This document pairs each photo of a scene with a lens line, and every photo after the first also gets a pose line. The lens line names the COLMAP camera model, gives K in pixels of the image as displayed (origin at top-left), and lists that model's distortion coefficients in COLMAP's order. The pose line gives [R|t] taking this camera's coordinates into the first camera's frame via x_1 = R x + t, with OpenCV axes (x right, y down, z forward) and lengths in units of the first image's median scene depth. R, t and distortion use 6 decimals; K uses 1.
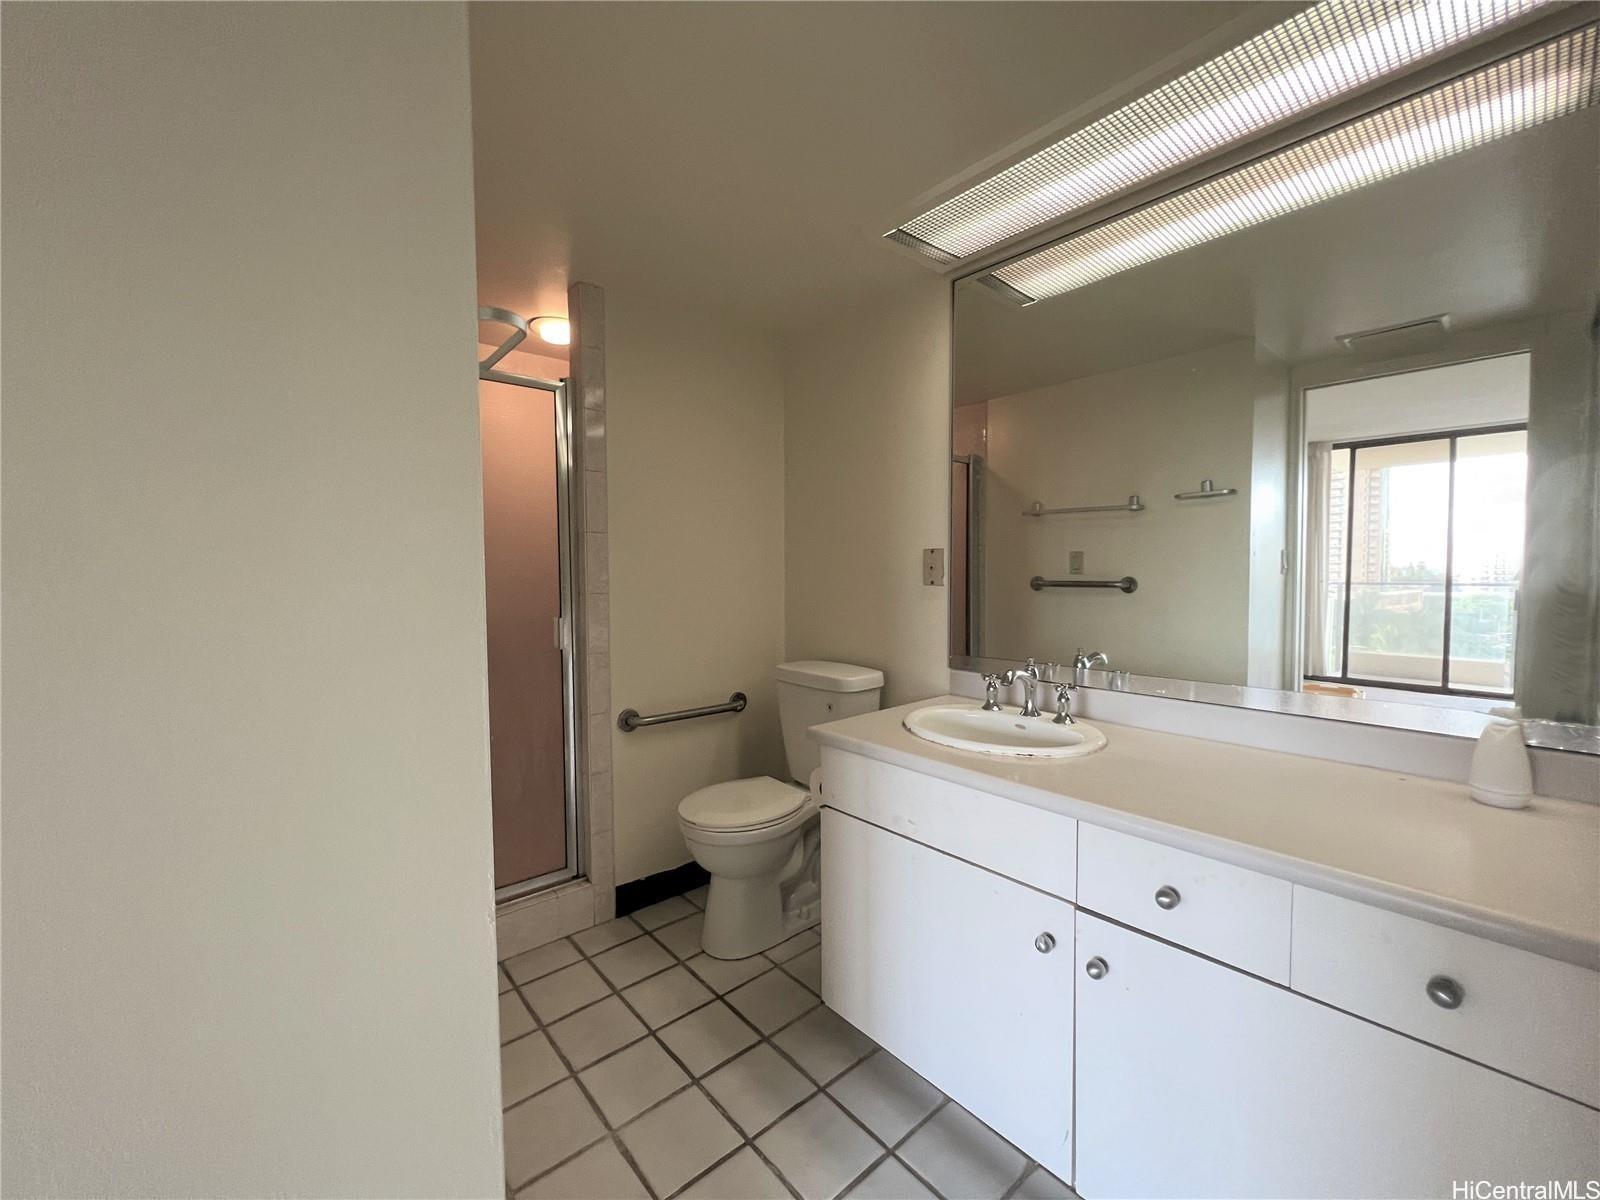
lens RADIAL K [[643.8, 0, 796.2], [0, 643.8, 599.2], [0, 0, 1]] dist [-0.000998, 0.000319]
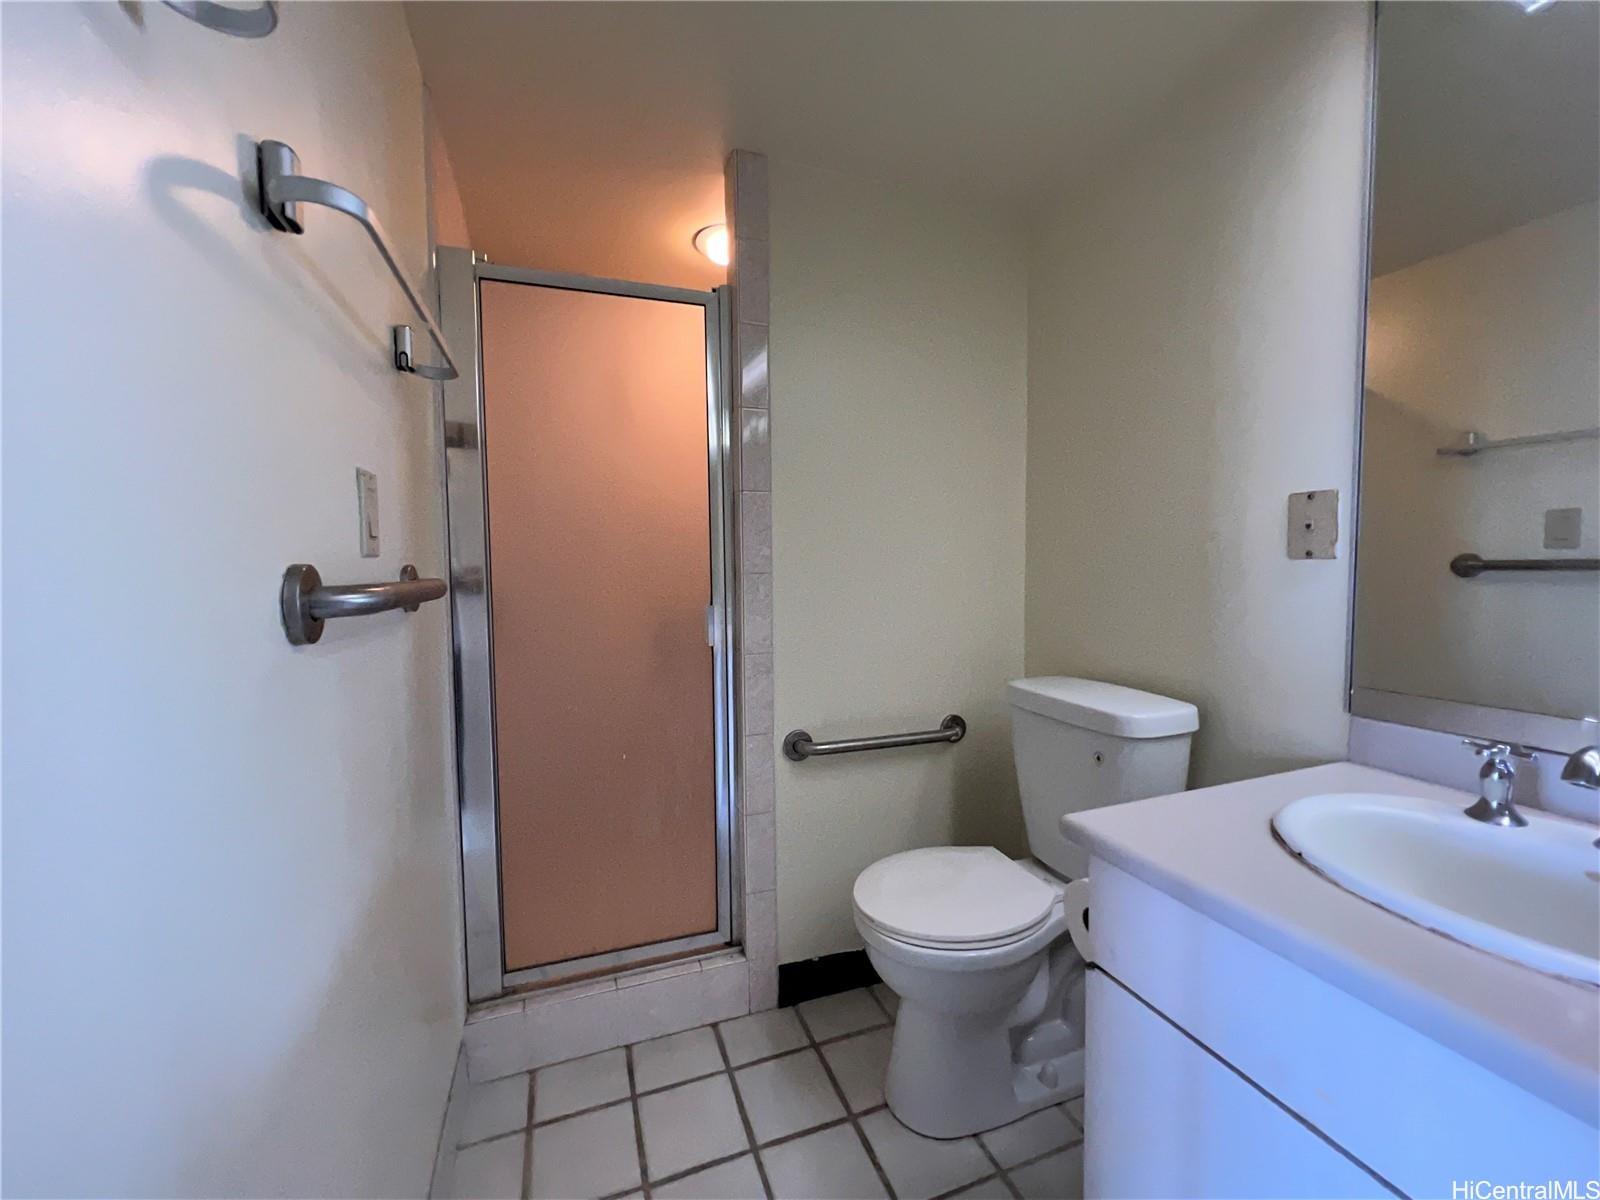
lens RADIAL K [[620.0, 0, 800.0], [0, 620.0, 600.0], [0, 0, 1]] dist [-0.001220, -0.000084]
pose [[0.931613, 0.014401, -0.363166, -0.001115], [-0.010519, 0.999864, 0.012666, 0.011641], [0.363300, -0.007980, 0.931638, 0.345879]]
